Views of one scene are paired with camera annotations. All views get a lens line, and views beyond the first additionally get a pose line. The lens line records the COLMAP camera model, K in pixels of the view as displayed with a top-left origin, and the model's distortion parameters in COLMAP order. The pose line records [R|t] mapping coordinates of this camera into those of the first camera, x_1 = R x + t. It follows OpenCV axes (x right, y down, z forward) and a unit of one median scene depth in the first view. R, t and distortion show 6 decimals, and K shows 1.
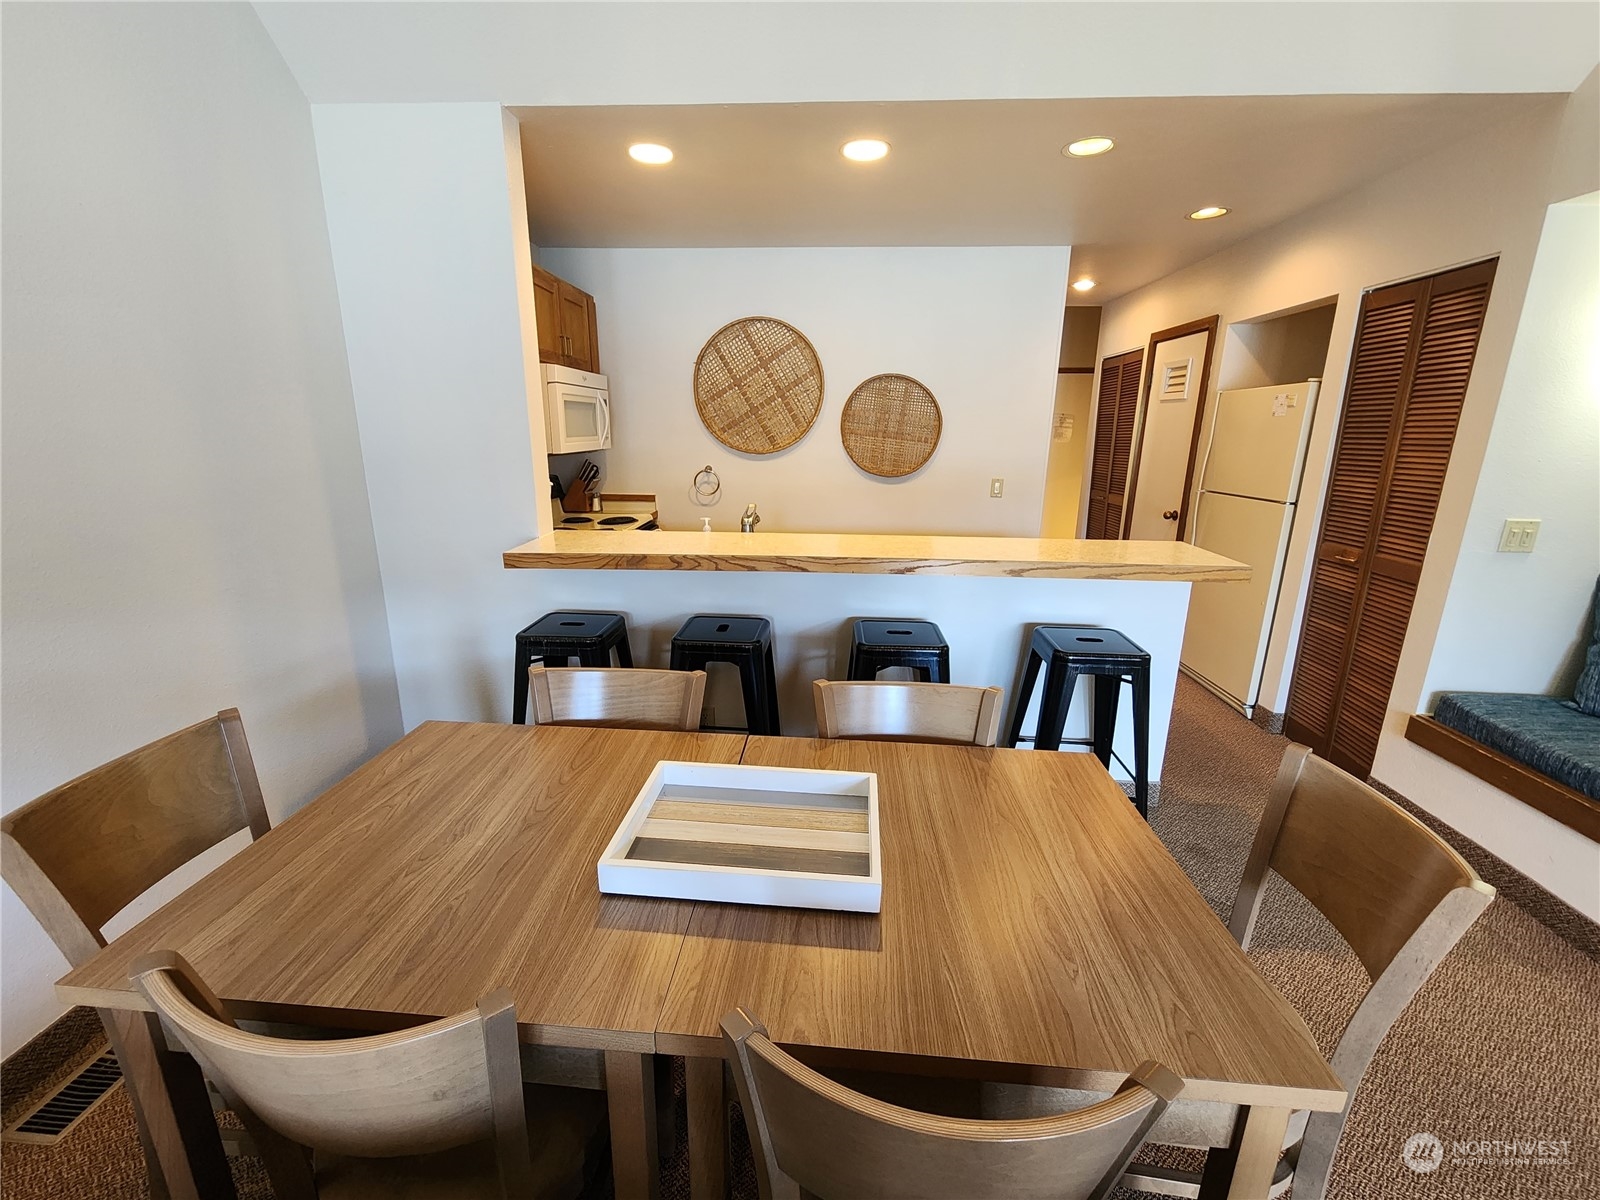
lens RADIAL K [[656.8, 0, 793.8], [0, 656.8, 598.7], [0, 0, 1]] dist [-0.000192, -0.000716]
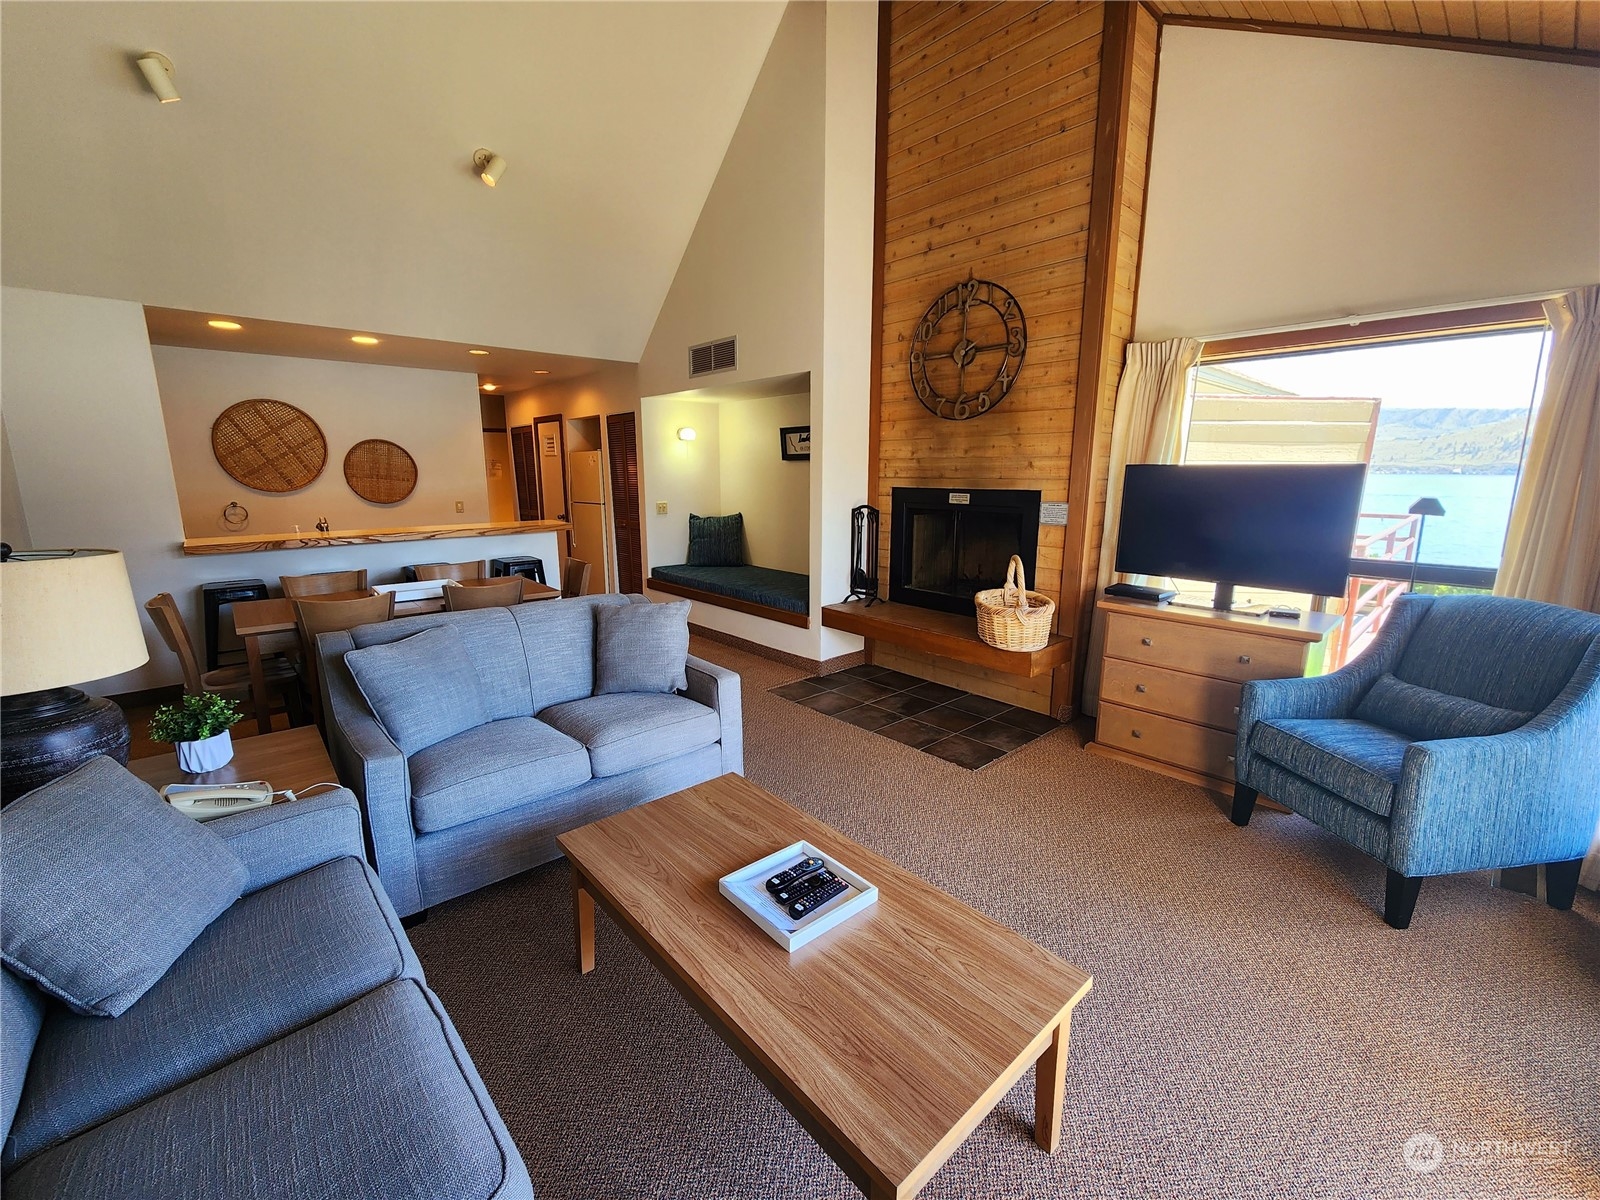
lens RADIAL K [[656.8, 0, 793.8], [0, 656.8, 598.7], [0, 0, 1]] dist [-0.000192, -0.000716]
pose [[0.701889, -0.148293, 0.696679, -0.306624], [0.185528, 0.982388, 0.022192, 0.190259], [-0.687700, 0.113677, 0.717040, -0.794590]]
